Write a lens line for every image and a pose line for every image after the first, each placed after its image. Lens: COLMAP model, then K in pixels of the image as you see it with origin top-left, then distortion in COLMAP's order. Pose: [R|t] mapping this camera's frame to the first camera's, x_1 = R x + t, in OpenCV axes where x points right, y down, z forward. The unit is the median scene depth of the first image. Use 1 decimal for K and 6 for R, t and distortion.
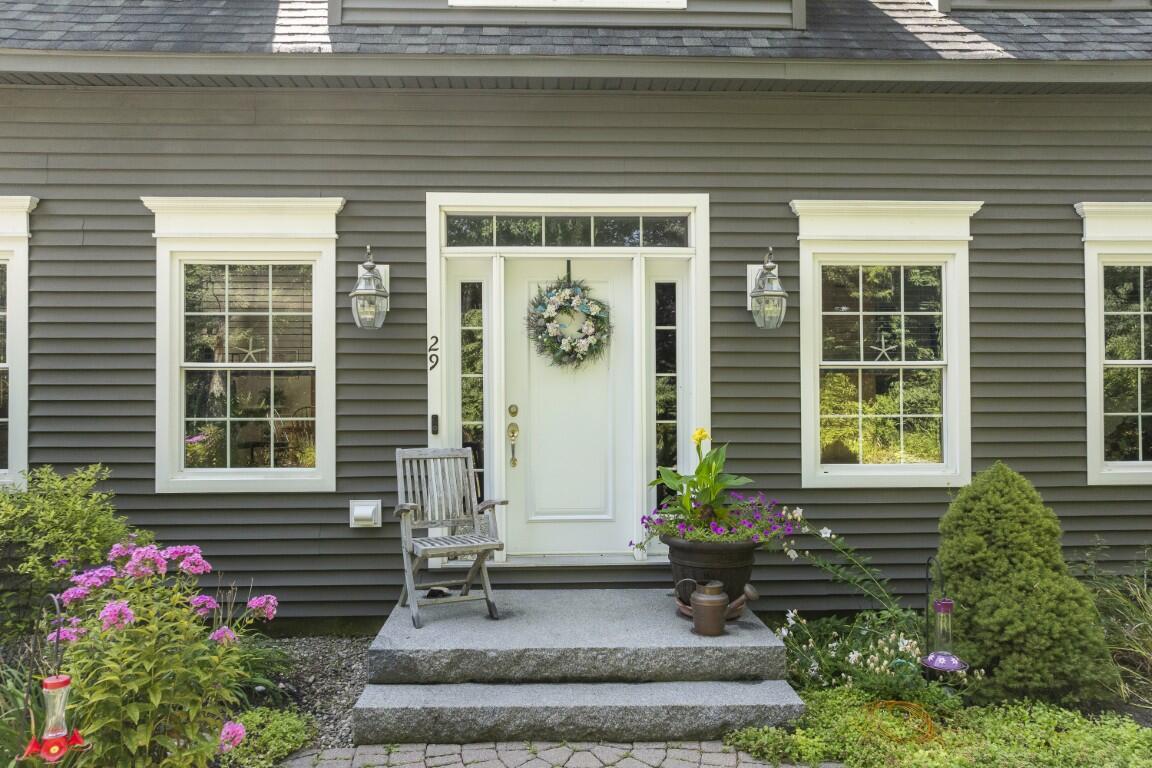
lens RADIAL K [[802.4, 0, 575.6], [0, 802.4, 409.6], [0, 0, 1]] dist [-0.009439, -0.000240]
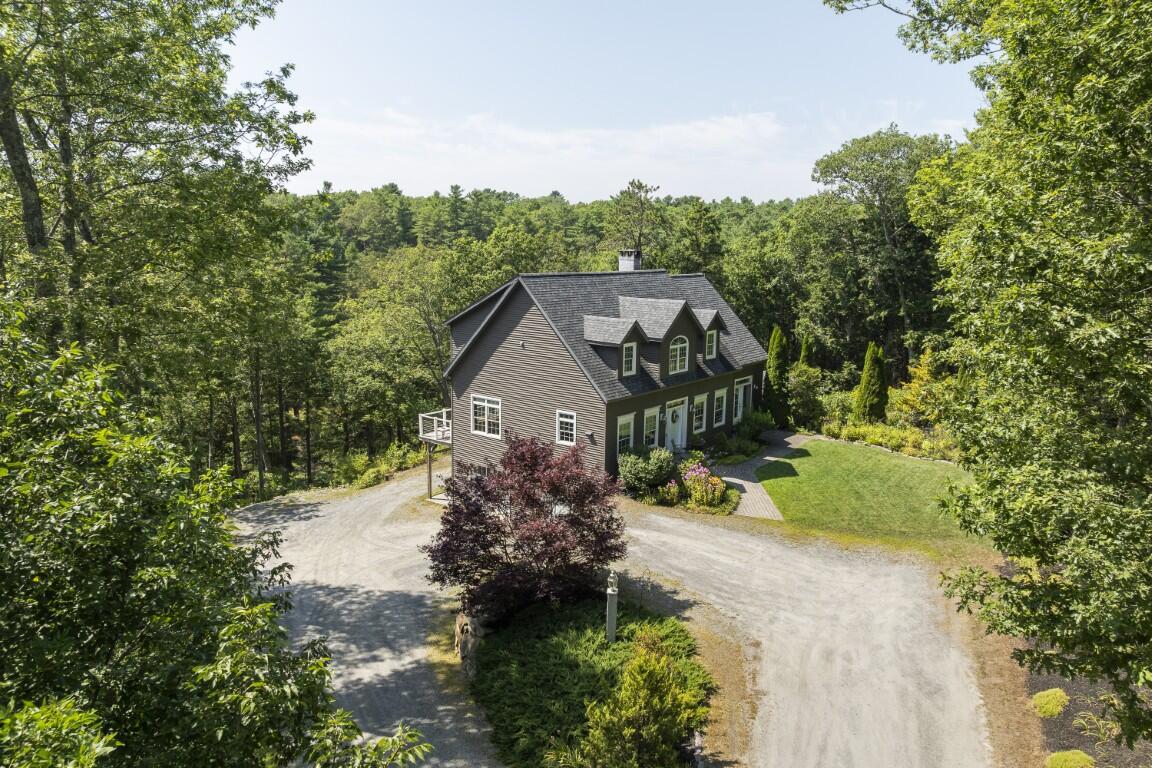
lens RADIAL K [[802.4, 0, 575.6], [0, 802.4, 409.6], [0, 0, 1]] dist [-0.009439, -0.000240]
pose [[0.645370, -0.142179, 0.750522, -5.776098], [-0.015551, 0.979876, 0.199000, -1.544773], [-0.763712, -0.140100, 0.630171, -2.697160]]
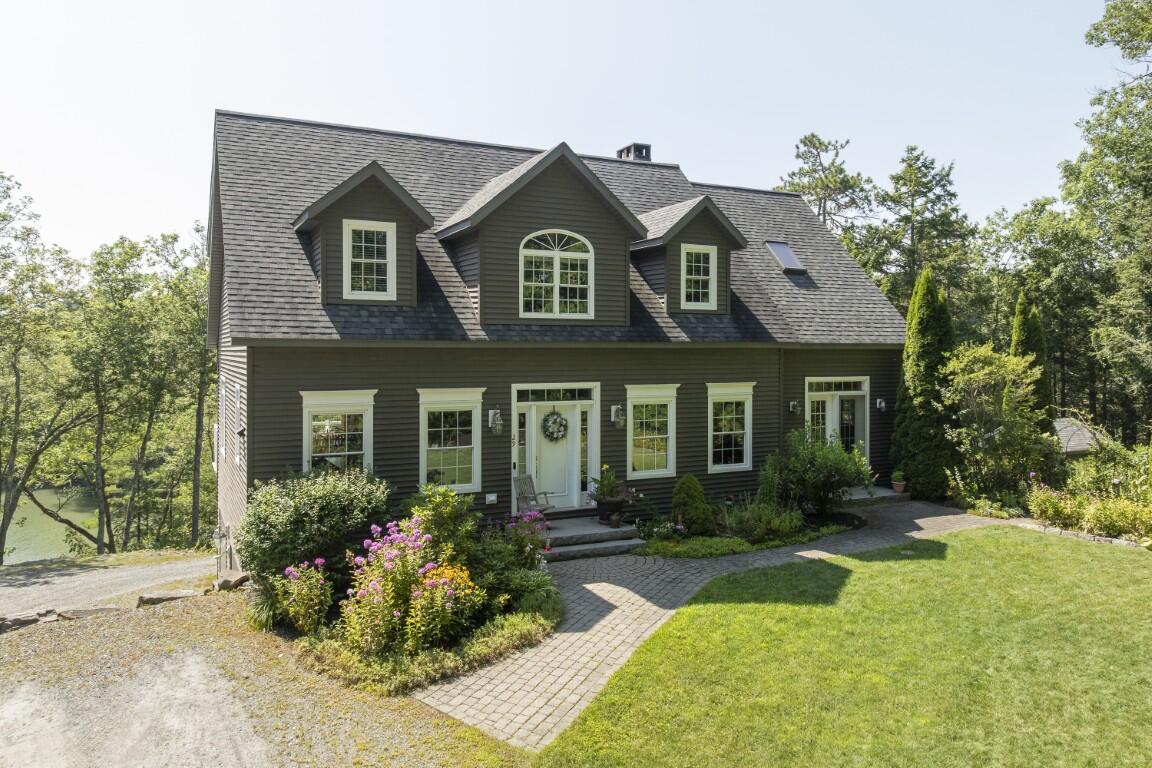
lens RADIAL K [[804.7, 0, 576.0], [0, 804.7, 384.0], [0, 0, 1]] dist [-0.007129, -0.002719]
pose [[0.909377, -0.009164, 0.415872, -1.144290], [-0.005849, 0.999377, 0.034810, -0.366456], [-0.415932, -0.034088, 0.908756, -1.646498]]
